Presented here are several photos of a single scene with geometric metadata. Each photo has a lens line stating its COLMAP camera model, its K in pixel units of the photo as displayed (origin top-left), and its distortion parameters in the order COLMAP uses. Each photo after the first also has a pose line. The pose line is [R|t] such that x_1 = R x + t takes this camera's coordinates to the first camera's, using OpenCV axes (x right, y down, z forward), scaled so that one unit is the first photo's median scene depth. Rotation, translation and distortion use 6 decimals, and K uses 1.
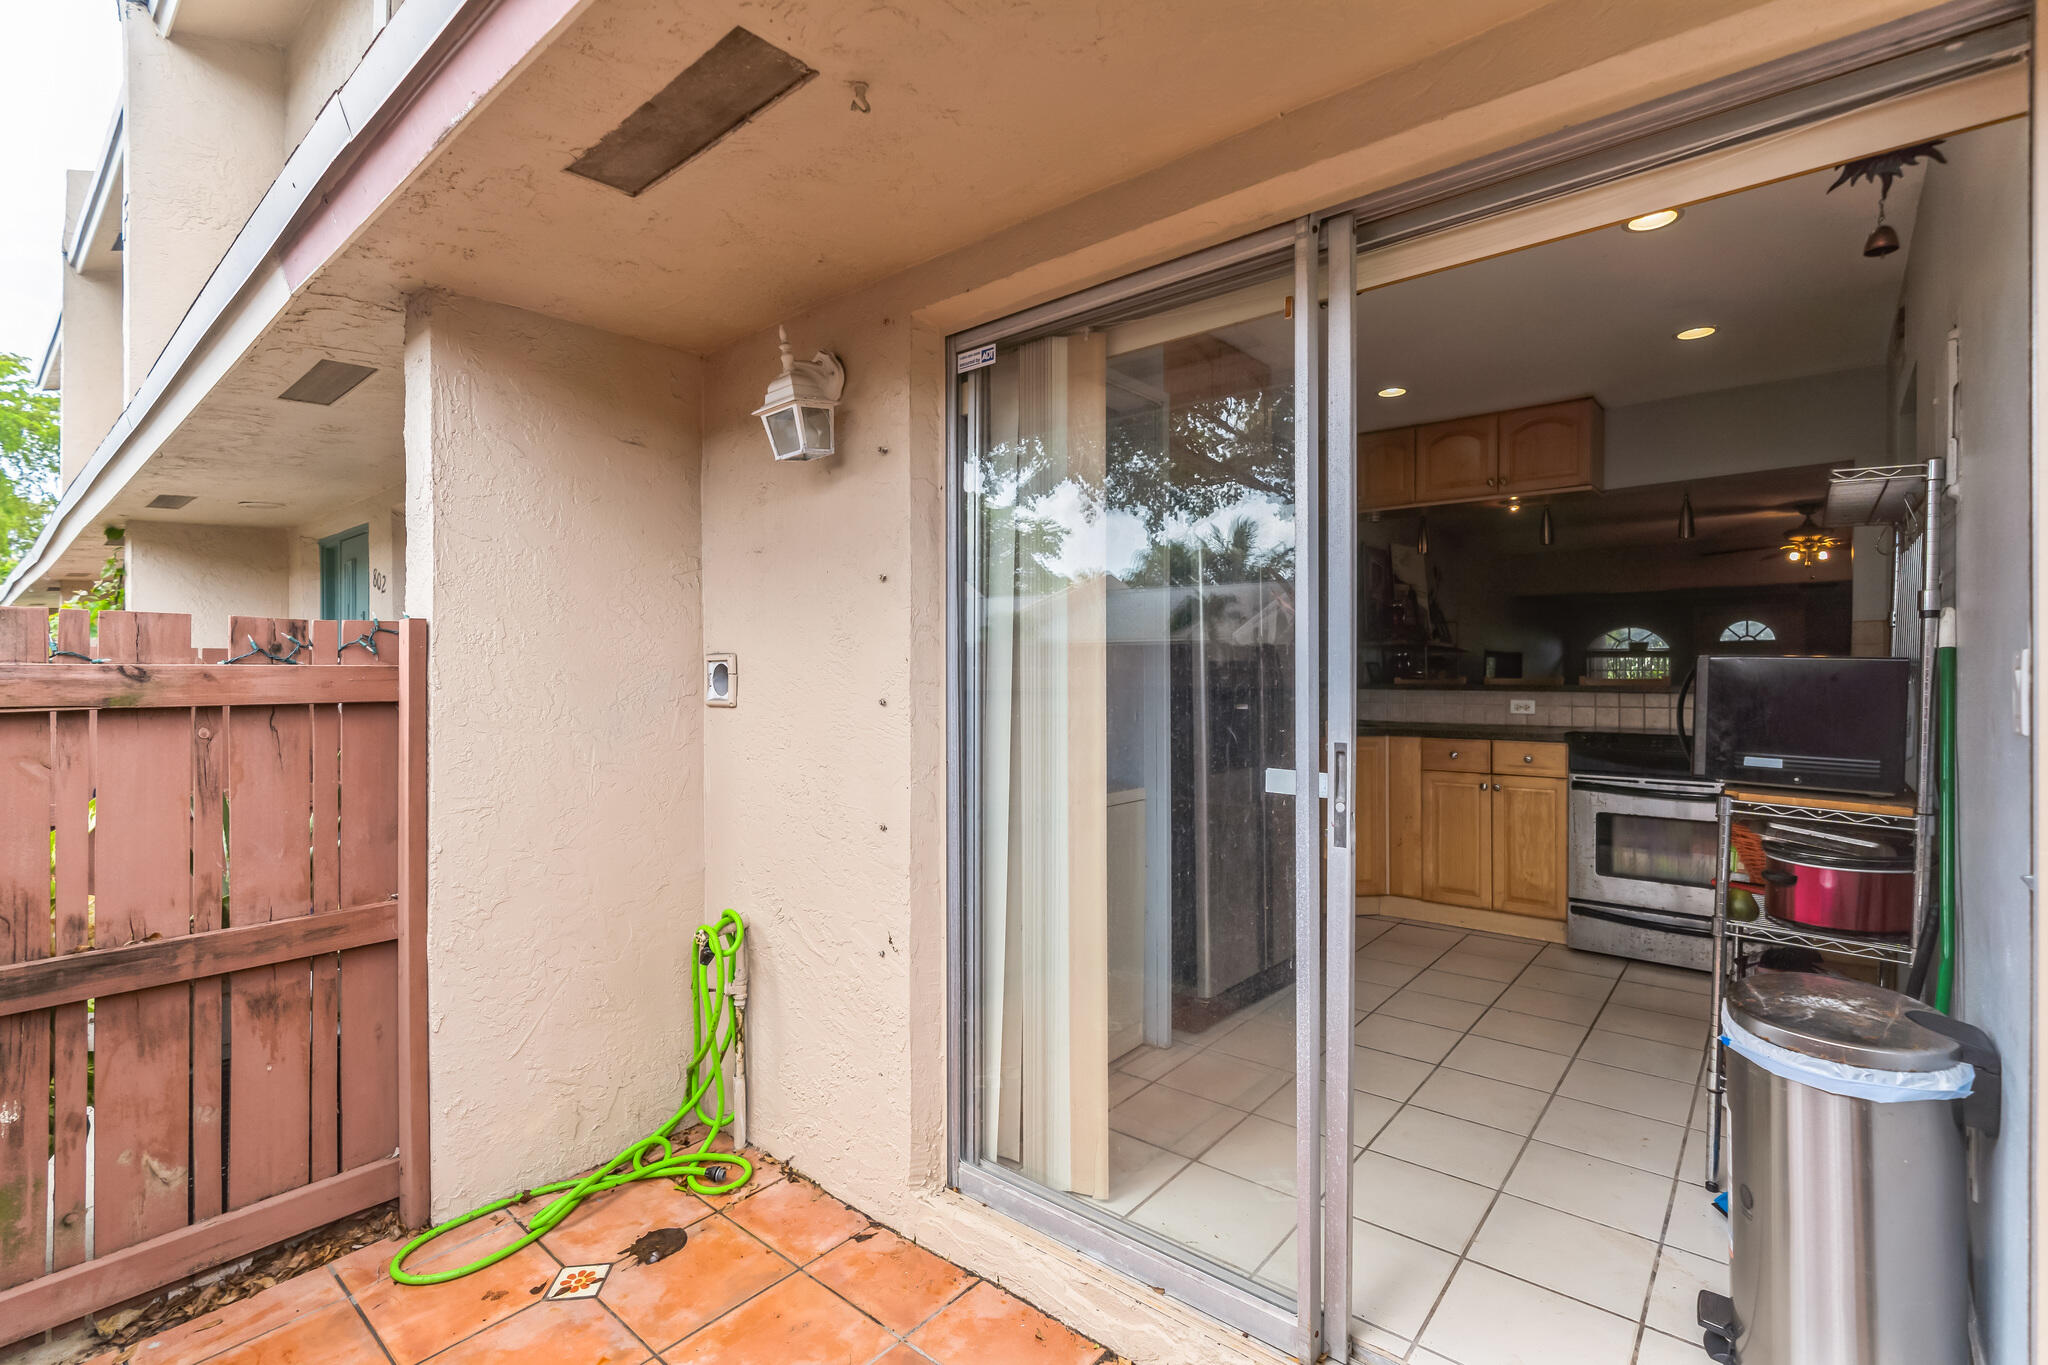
lens RADIAL K [[934.3, 0, 1030.6], [0, 934.3, 672.8], [0, 0, 1]] dist [-0.004475, 0.001682]
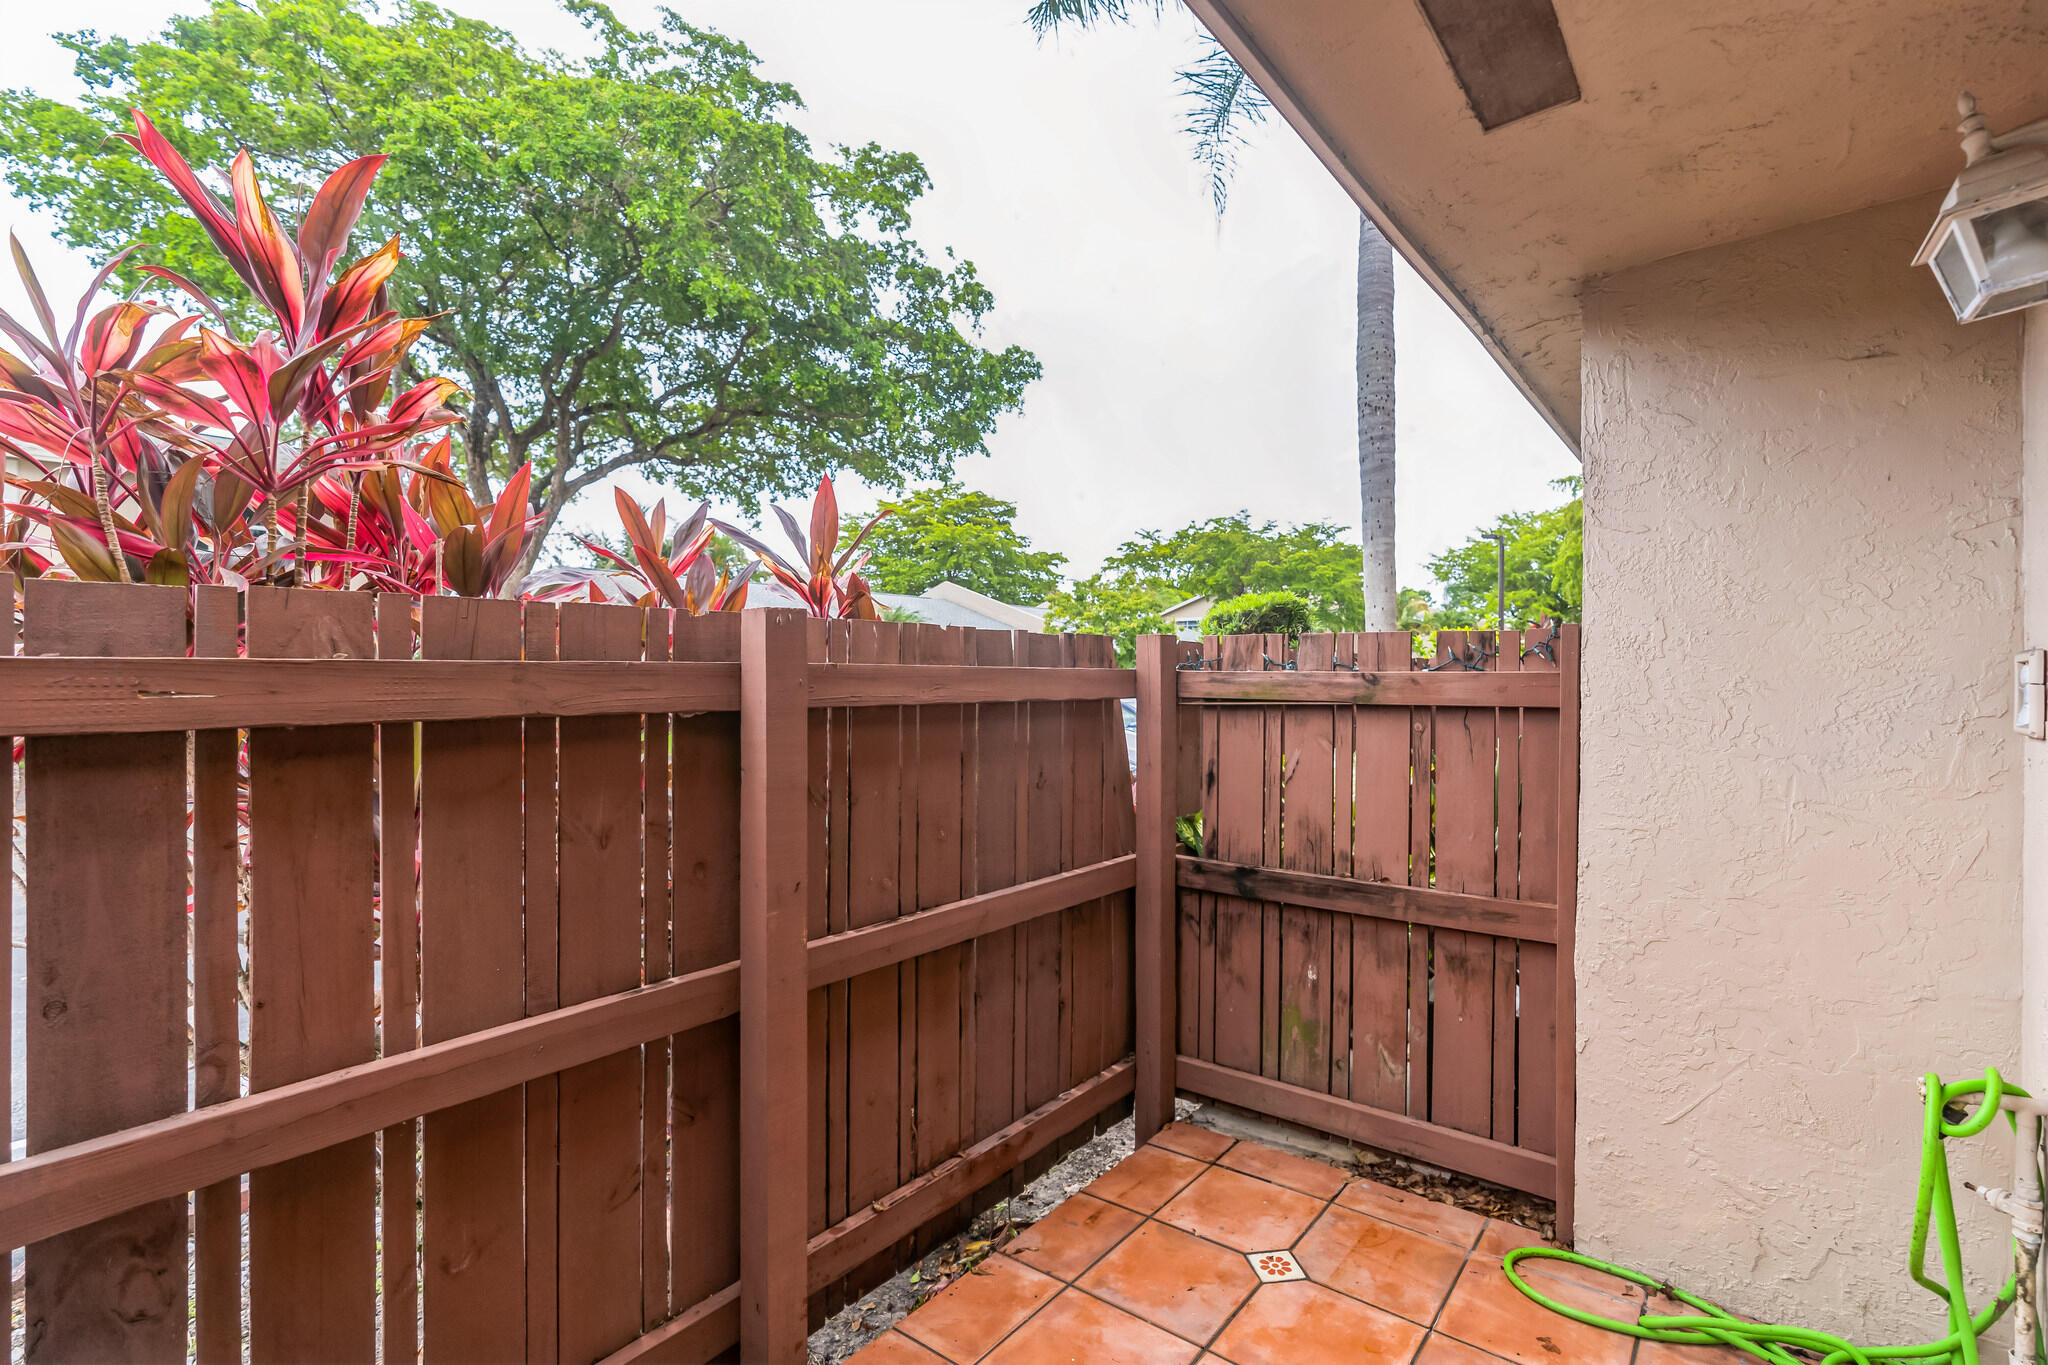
lens RADIAL K [[934.3, 0, 1033.6], [0, 934.3, 678.0], [0, 0, 1]] dist [-0.004475, 0.001682]
pose [[0.030847, 0.004362, -0.999515, 0.324325], [-0.003839, 0.999984, 0.004246, -0.003562], [0.999517, 0.003706, 0.030864, 0.429367]]
